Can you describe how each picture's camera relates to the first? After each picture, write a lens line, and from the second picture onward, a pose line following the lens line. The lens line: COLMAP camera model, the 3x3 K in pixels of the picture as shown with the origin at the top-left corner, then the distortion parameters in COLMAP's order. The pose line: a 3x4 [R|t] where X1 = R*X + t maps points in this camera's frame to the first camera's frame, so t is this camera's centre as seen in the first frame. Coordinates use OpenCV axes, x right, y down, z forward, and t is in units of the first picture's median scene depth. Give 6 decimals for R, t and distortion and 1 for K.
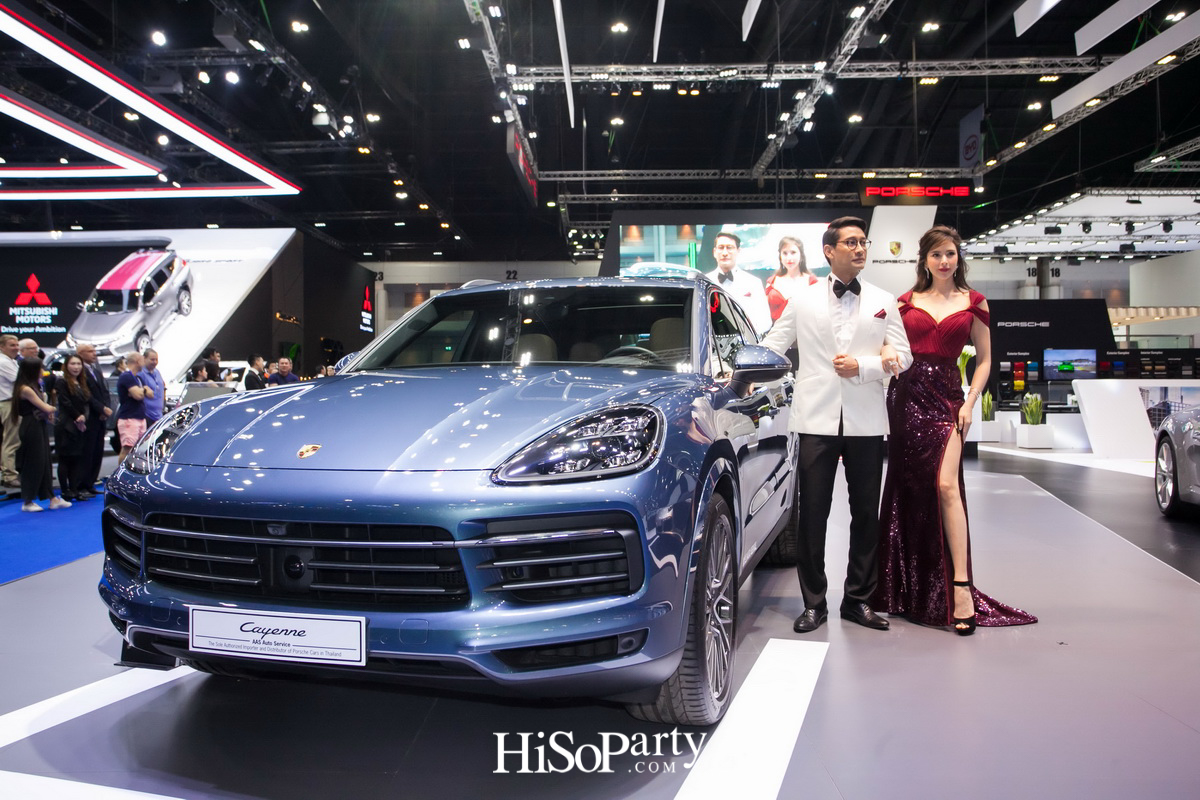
lens RADIAL K [[937.0, 0, 581.5], [0, 937.0, 392.0], [0, 0, 1]] dist [-0.032189, 0.076572]
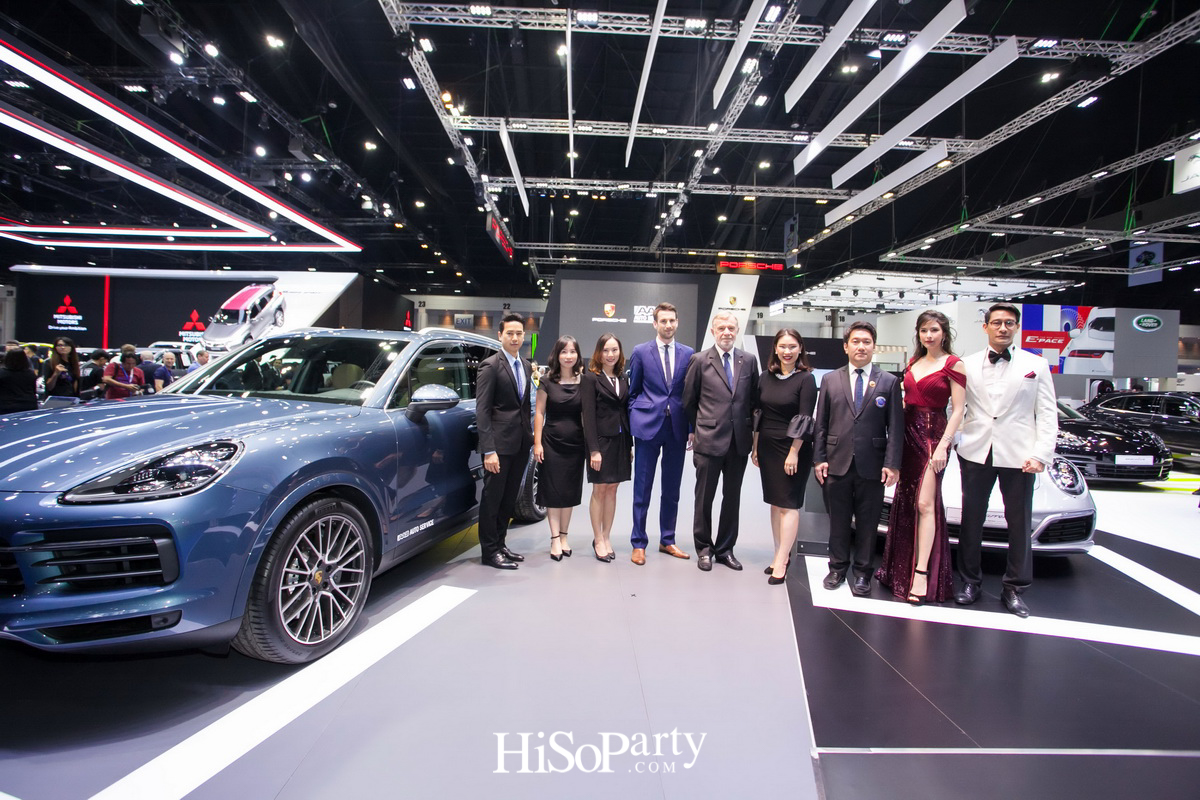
lens RADIAL K [[582.1, 0, 587.7], [0, 582.1, 386.5], [0, 0, 1]] dist [-0.058879, 0.021476]
pose [[0.998779, 0.035317, 0.034538, 0.055137], [-0.035745, 0.999291, 0.011856, -0.009297], [-0.034095, -0.013076, 0.999333, 0.013500]]
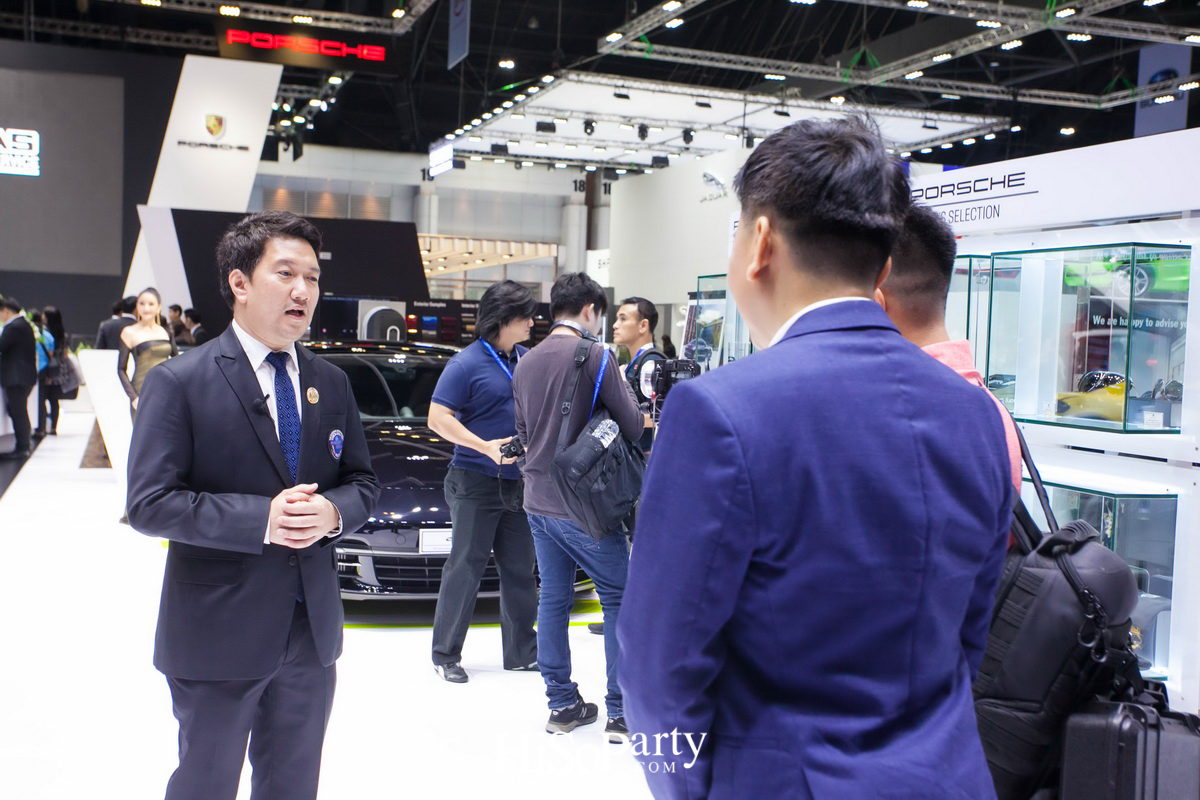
lens RADIAL K [[1314.4, 0, 611.5], [0, 1314.4, 354.7], [0, 0, 1]] dist [0.069729, 0.000000]
pose [[0.937530, 0.030805, 0.346537, 0.260607], [-0.036869, 0.999260, 0.010917, -0.014954], [-0.345945, -0.023011, 0.937973, 0.043681]]
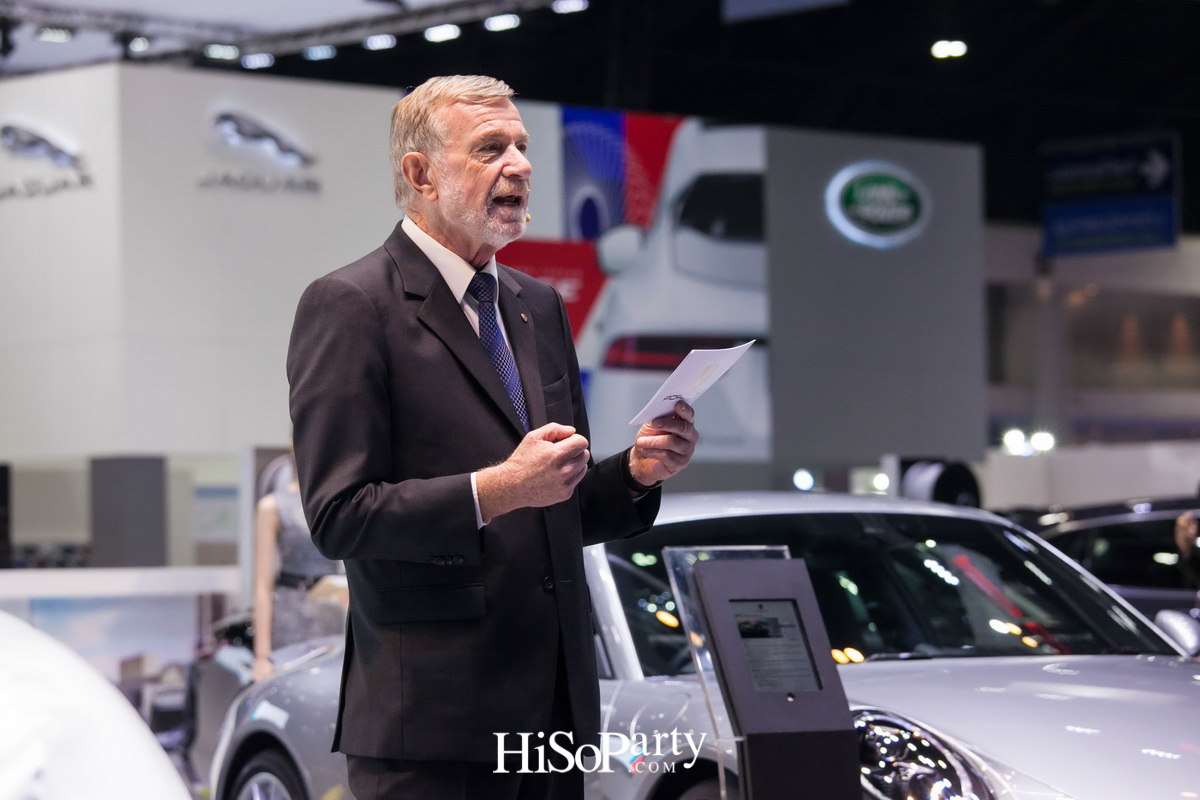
lens RADIAL K [[4153.2, 0, 600.0], [0, 4153.2, 406.0], [0, 0, 1]] dist [0.496785, 0.000000]
pose [[0.694960, 0.020294, 0.718762, -0.076431], [0.021385, 0.998576, -0.048871, 0.000718], [-0.718730, 0.049334, 0.693537, -0.008206]]
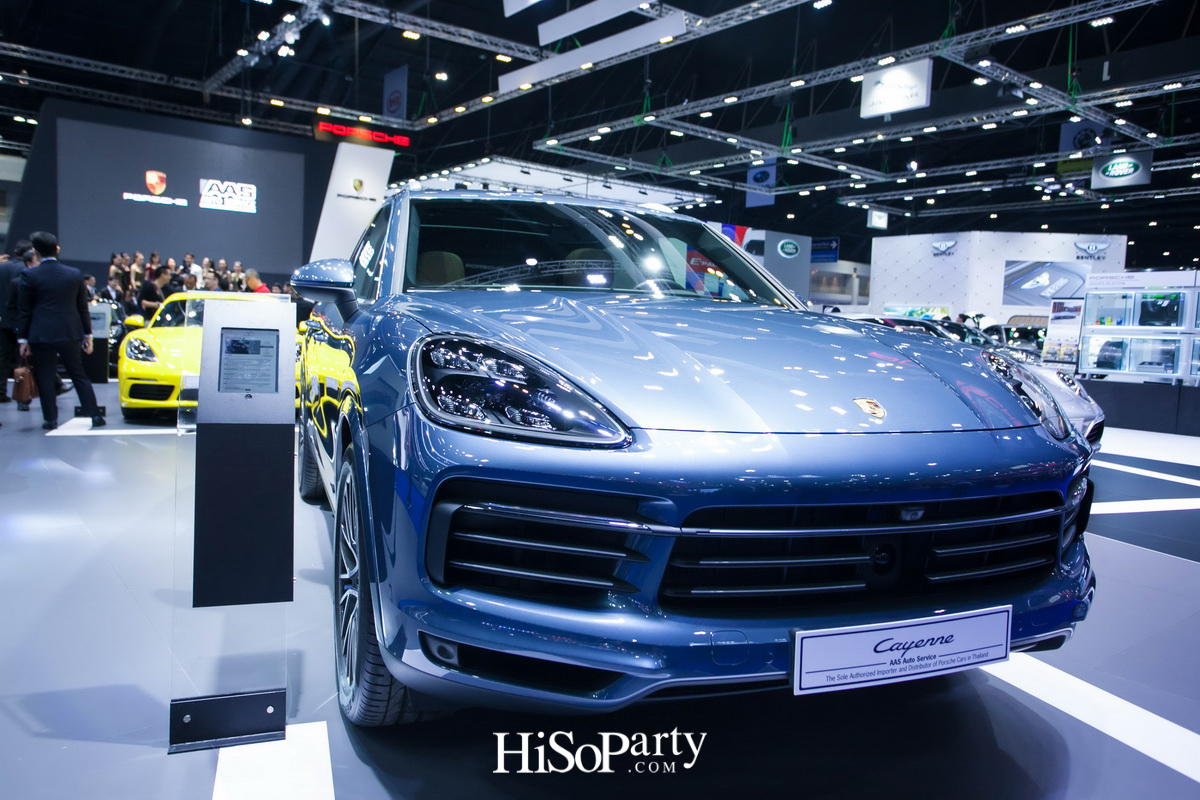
lens RADIAL K [[866.8, 0, 579.5], [0, 866.8, 380.2], [0, 0, 1]] dist [-0.028251, 0.048349]
pose [[0.777769, -0.007677, 0.628503, -0.083913], [-0.037824, 0.997542, 0.058991, 0.000556], [-0.627411, -0.069653, 0.775567, 0.053743]]
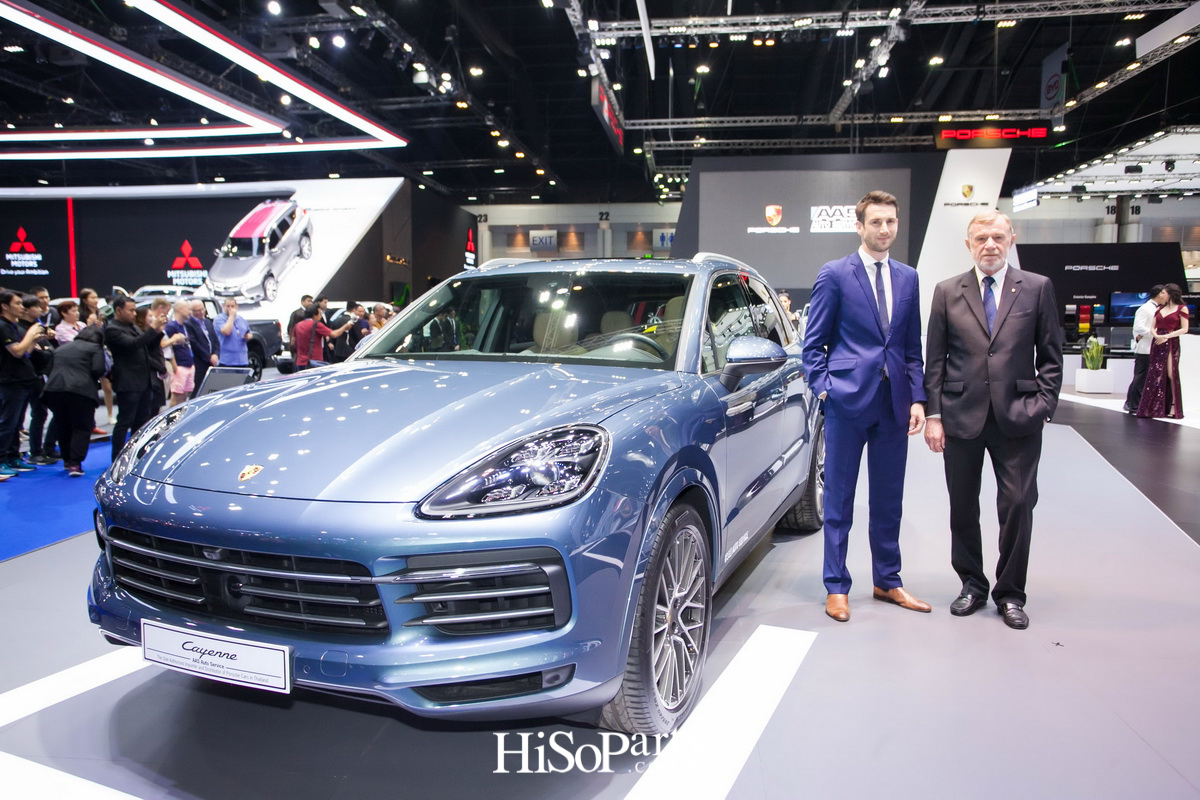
lens RADIAL K [[848.6, 0, 582.8], [0, 848.6, 390.2], [0, 0, 1]] dist [-0.037790, 0.054082]
pose [[0.994200, 0.013888, -0.106646, 0.014799], [-0.004995, 0.996520, 0.083203, -0.009440], [0.107430, -0.082188, 0.990810, 0.012338]]
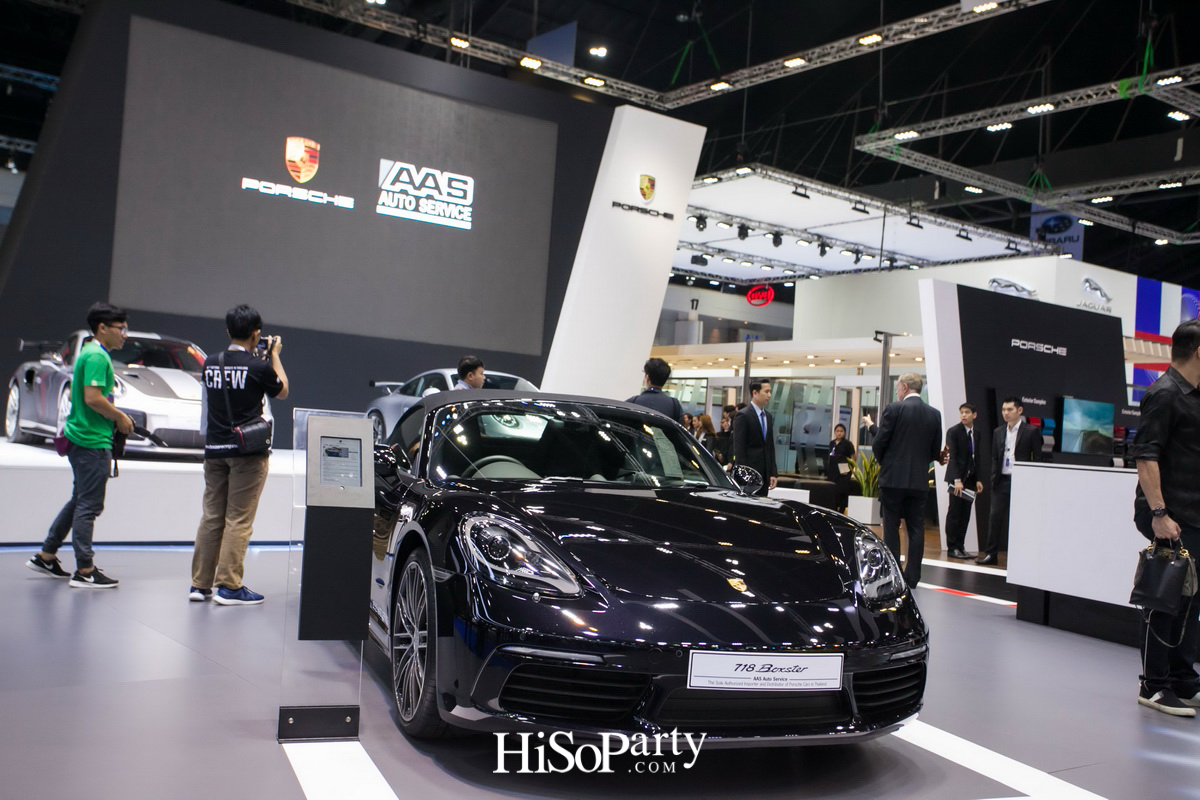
lens RADIAL K [[1157.1, 0, 548.8], [0, 1157.1, 361.8], [0, 0, 1]] dist [0.023200, 0.000000]
pose [[0.784680, 0.093325, 0.612836, -0.110326], [-0.064496, 0.995528, -0.069021, -0.000219], [-0.616537, 0.014635, 0.787190, 0.462445]]
